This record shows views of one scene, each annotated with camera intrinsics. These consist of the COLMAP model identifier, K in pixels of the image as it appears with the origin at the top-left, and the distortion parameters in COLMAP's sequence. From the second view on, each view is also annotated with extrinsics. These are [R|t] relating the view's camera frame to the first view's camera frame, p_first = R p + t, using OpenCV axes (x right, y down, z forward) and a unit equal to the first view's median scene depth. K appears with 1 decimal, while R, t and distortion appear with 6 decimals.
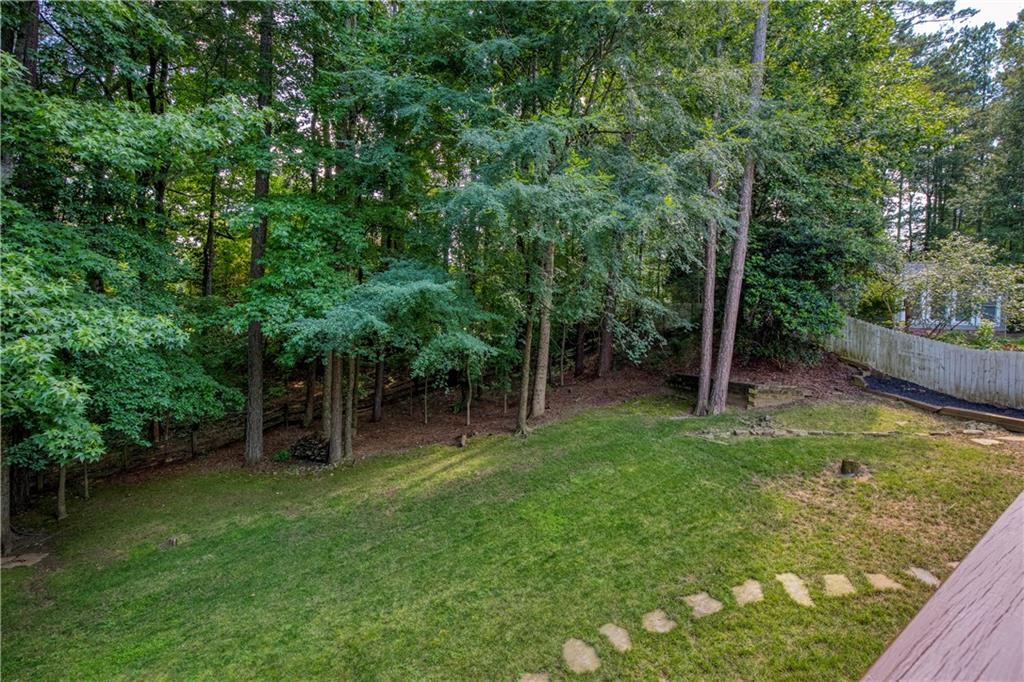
lens RADIAL K [[486.6, 0, 512.9], [0, 486.6, 349.8], [0, 0, 1]] dist [-0.040850, 0.008853]
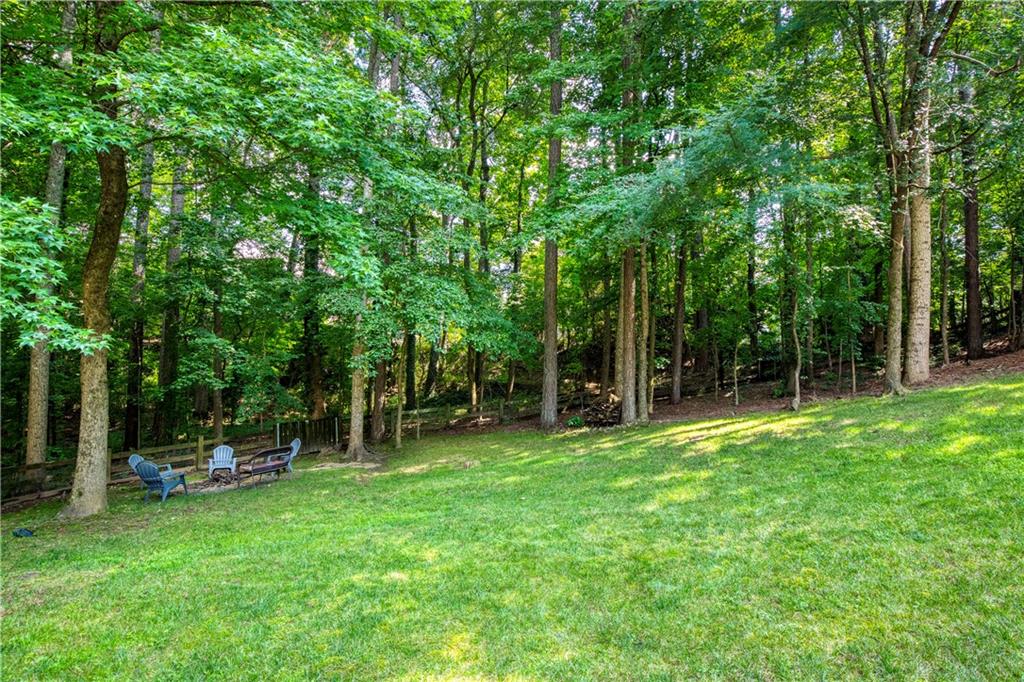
lens RADIAL K [[469.4, 0, 497.5], [0, 469.4, 341.3], [0, 0, 1]] dist [-0.041537, 0.009572]
pose [[0.805817, -0.046091, -0.590368, -0.062297], [-0.012456, 0.995426, -0.094716, 0.213500], [0.592034, 0.083677, 0.801558, 0.203309]]
